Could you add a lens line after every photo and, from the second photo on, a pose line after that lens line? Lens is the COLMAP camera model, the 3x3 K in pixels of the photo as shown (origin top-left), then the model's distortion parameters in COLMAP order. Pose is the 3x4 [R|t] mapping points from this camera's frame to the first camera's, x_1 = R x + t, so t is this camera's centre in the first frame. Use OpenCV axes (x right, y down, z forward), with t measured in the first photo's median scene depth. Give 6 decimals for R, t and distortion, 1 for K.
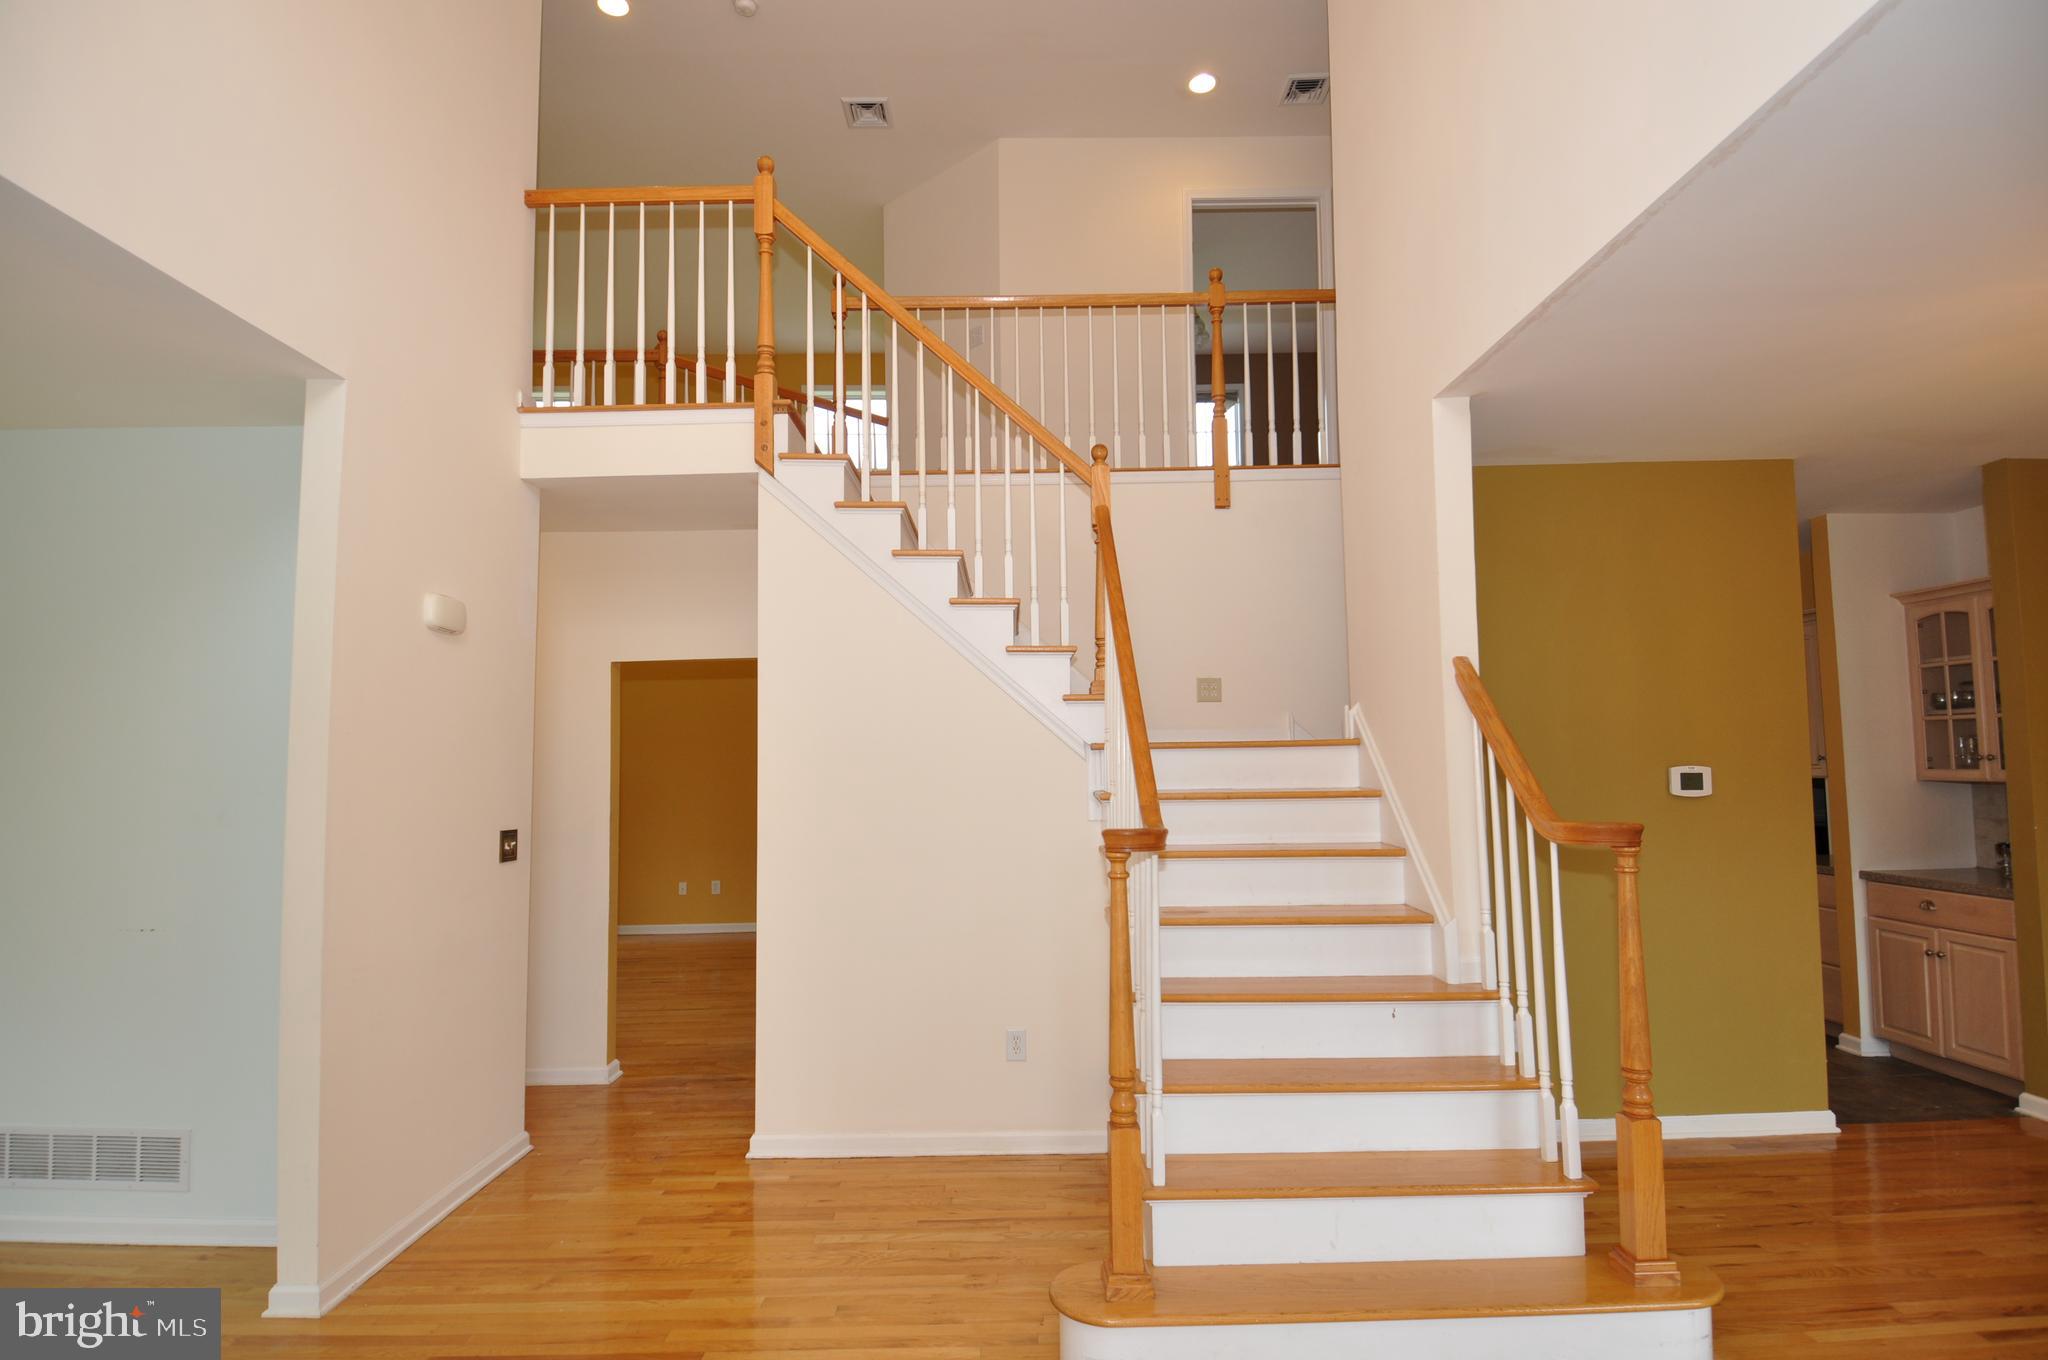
lens RADIAL K [[1064.3, 0, 1015.8], [0, 1064.3, 688.4], [0, 0, 1]] dist [0.049762, -0.048495]
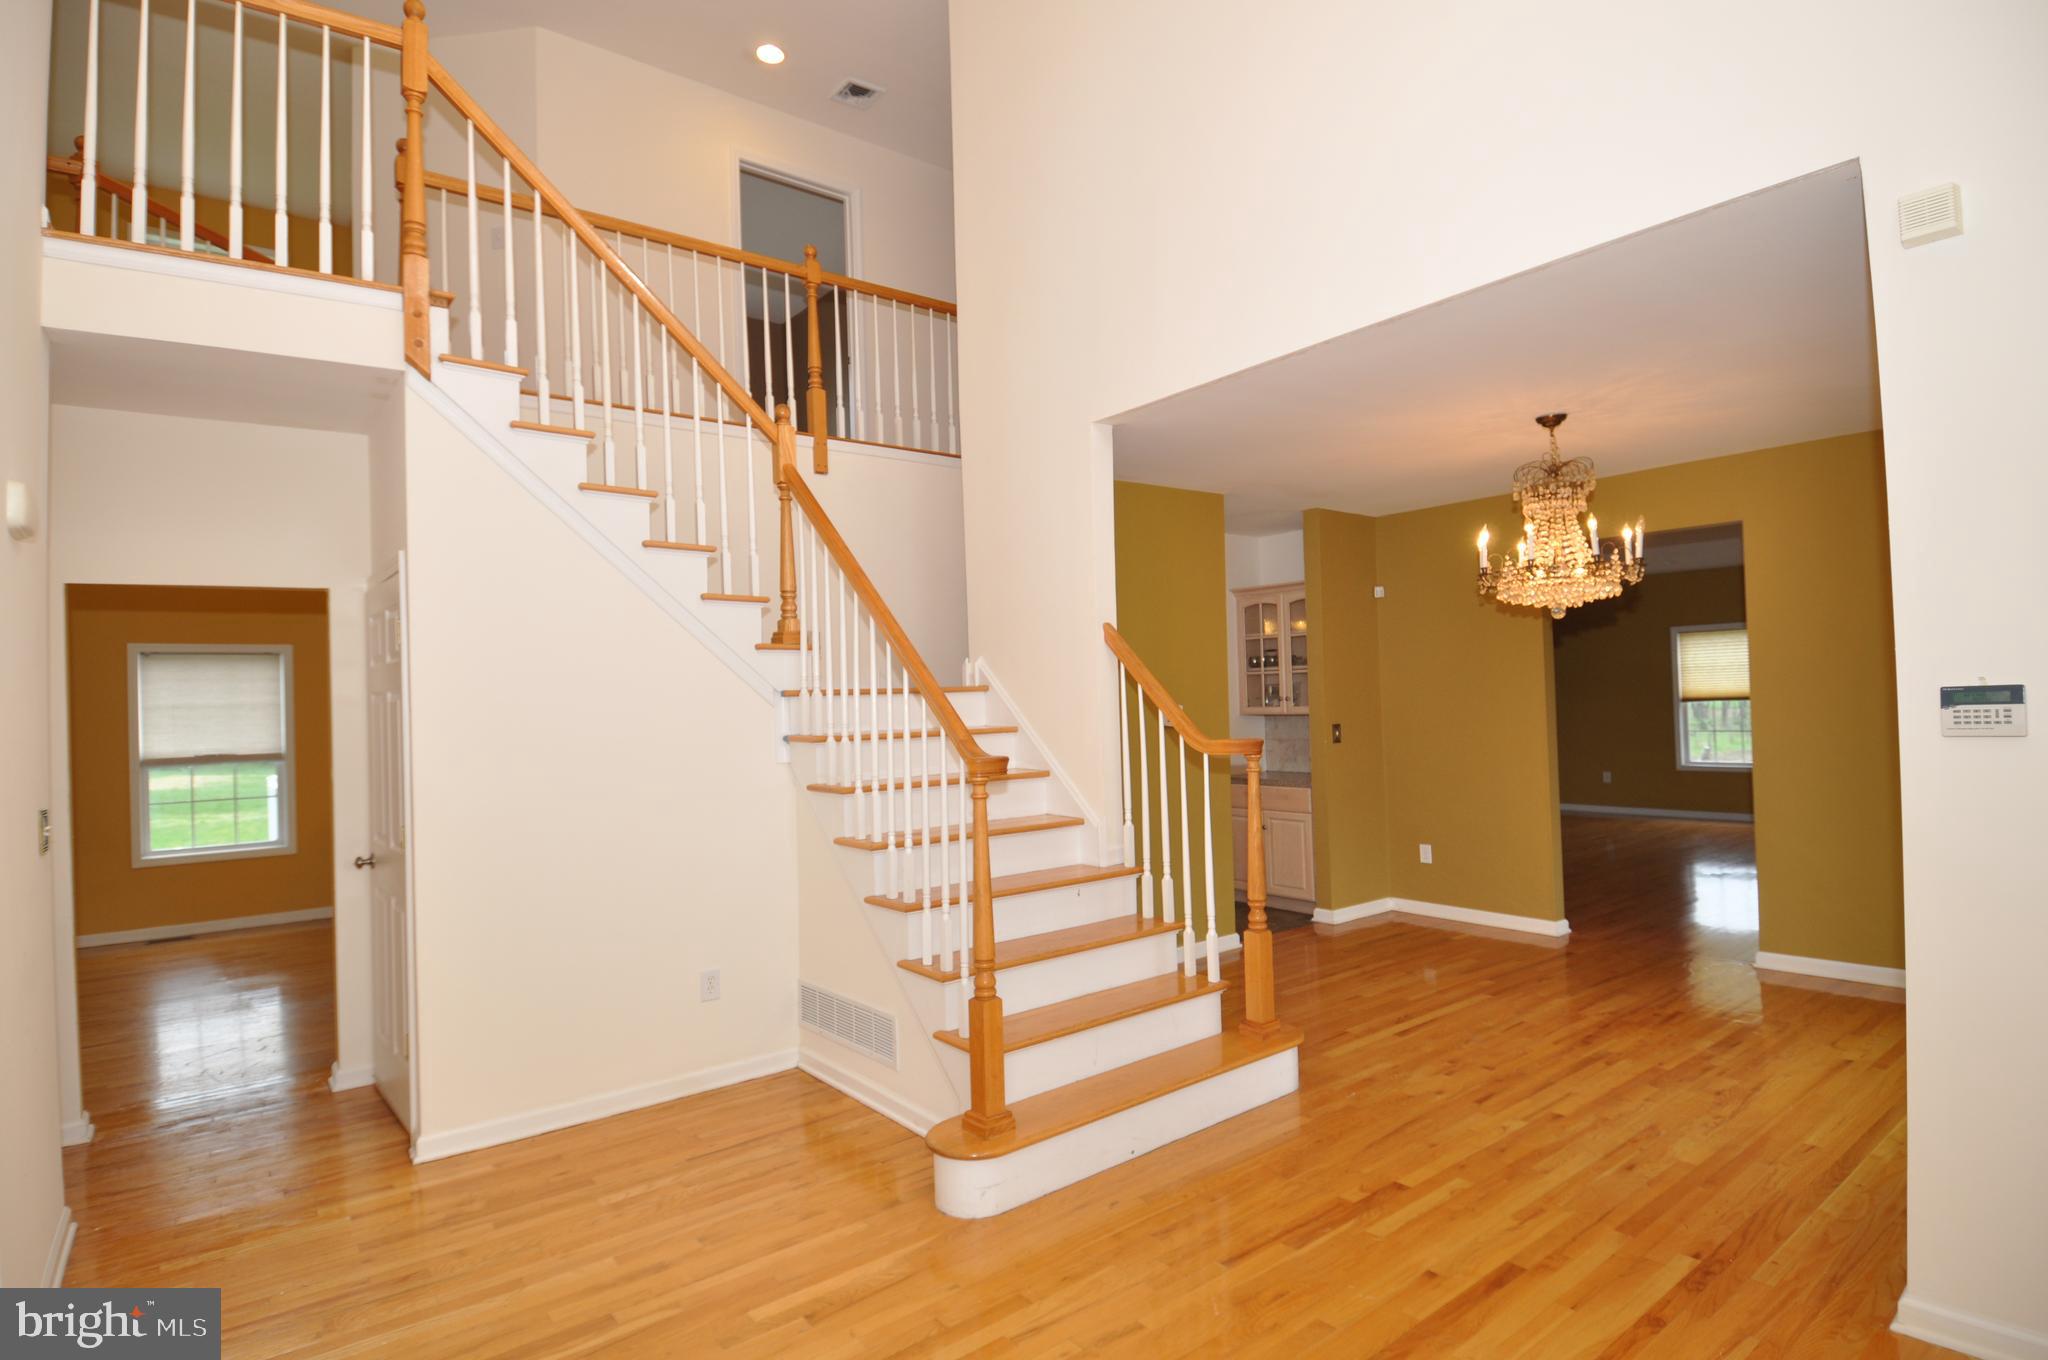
lens RADIAL K [[1064.3, 0, 1015.8], [0, 1064.3, 688.4], [0, 0, 1]] dist [0.049762, -0.048495]
pose [[0.791261, -0.001828, 0.611476, -0.385956], [-0.022629, 0.999223, 0.032269, 0.010227], [-0.611059, -0.039370, 0.790605, 0.022466]]
